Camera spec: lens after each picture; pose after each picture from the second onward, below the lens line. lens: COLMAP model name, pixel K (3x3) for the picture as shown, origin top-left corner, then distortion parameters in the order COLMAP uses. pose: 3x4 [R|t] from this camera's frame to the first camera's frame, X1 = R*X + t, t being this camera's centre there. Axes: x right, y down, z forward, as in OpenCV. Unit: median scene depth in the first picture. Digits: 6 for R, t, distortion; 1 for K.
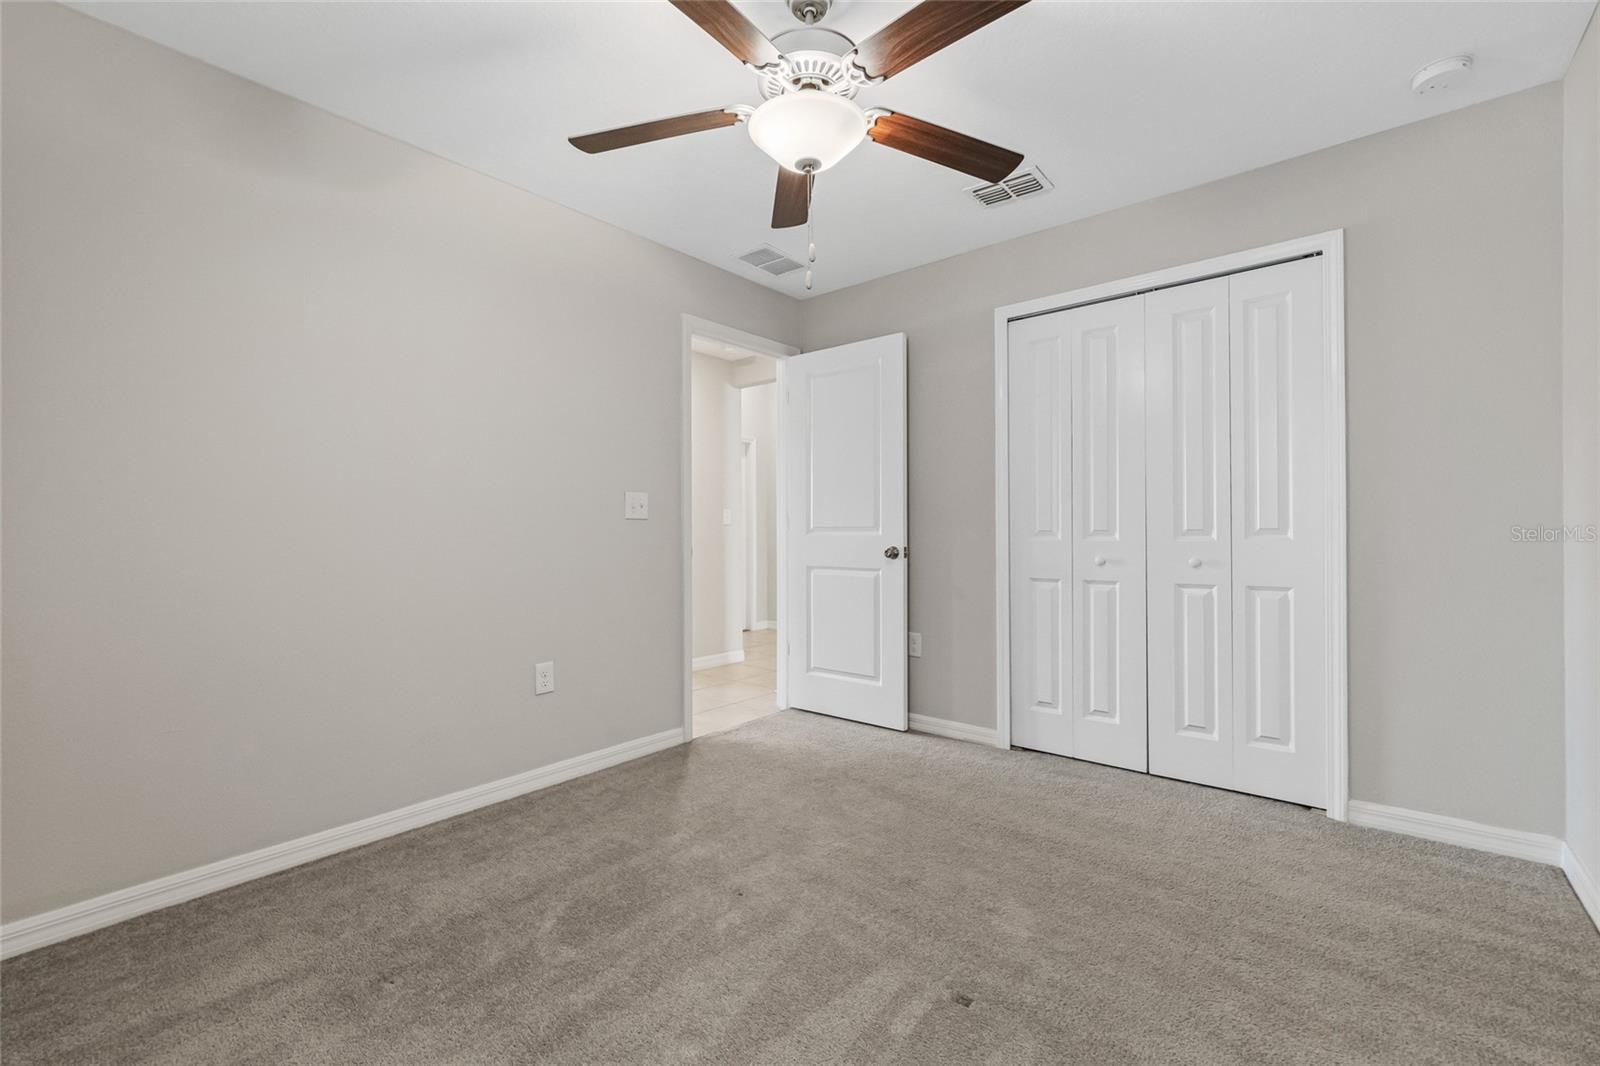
lens RADIAL K [[668.5, 0, 795.7], [0, 668.5, 532.3], [0, 0, 1]] dist [0.001540, 0.000076]
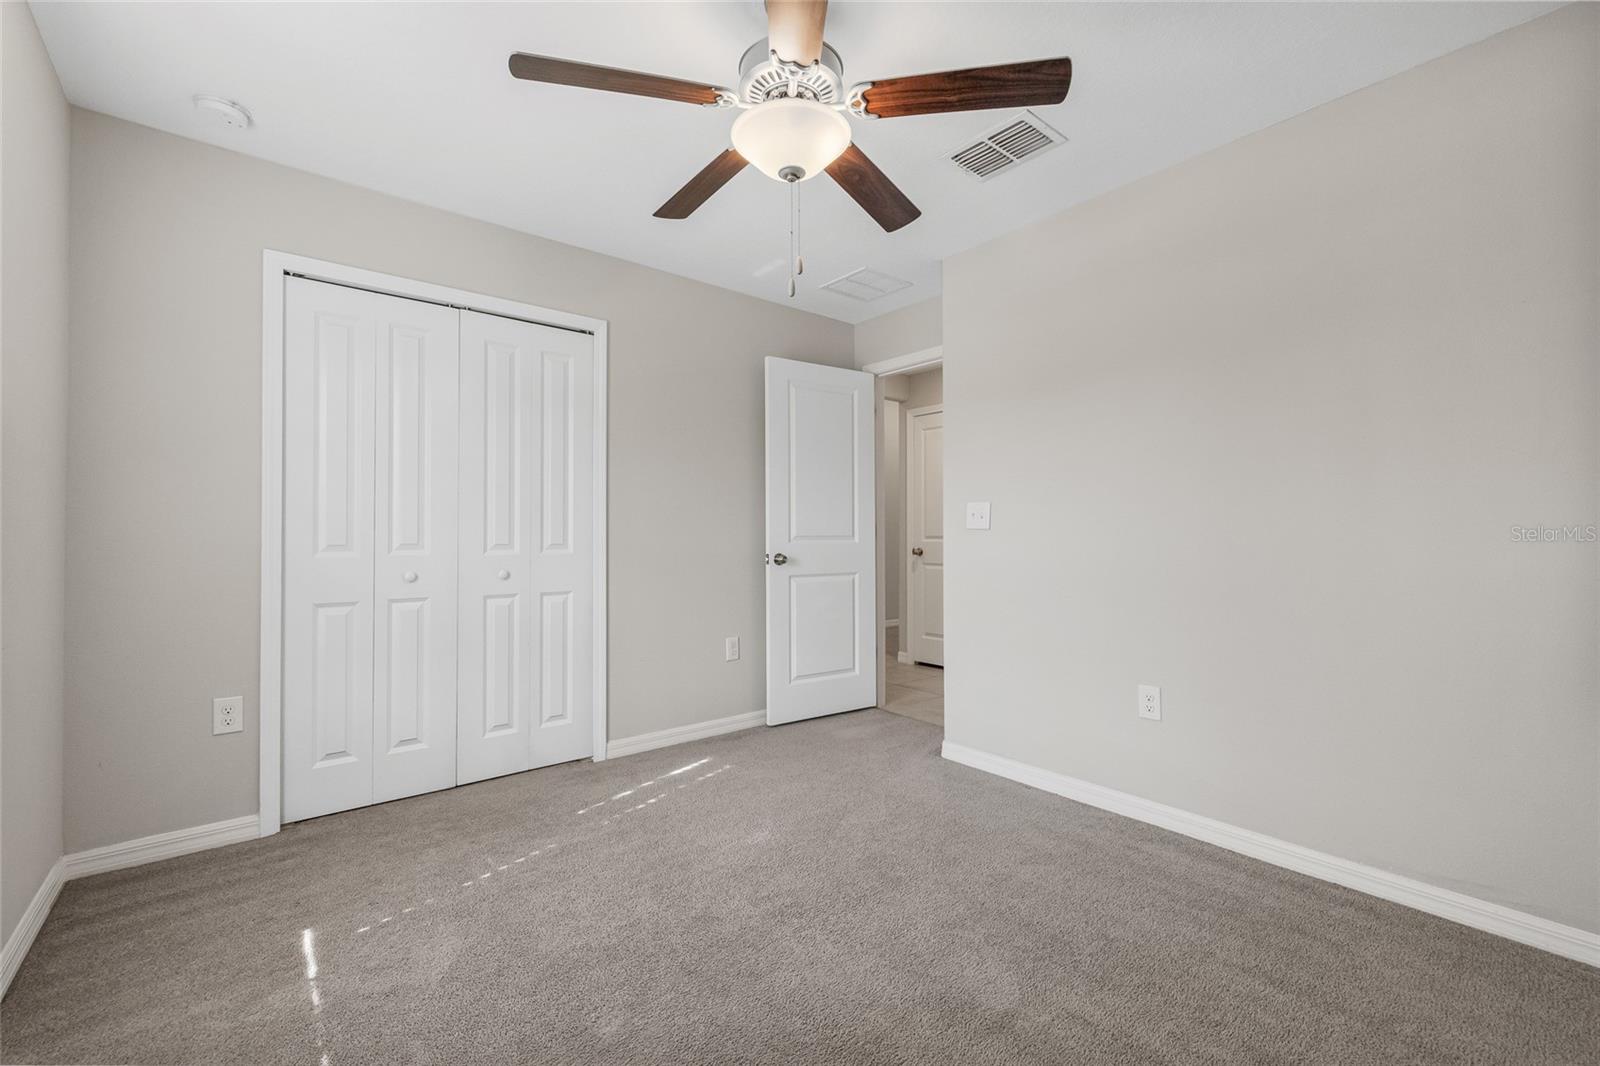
lens RADIAL K [[668.5, 0, 795.7], [0, 668.5, 532.3], [0, 0, 1]] dist [0.001540, 0.000076]
pose [[0.180207, 0.013751, 0.983533, -0.418925], [0.008158, 0.999847, -0.015474, -0.000931], [-0.983595, 0.010812, 0.180067, 0.359033]]
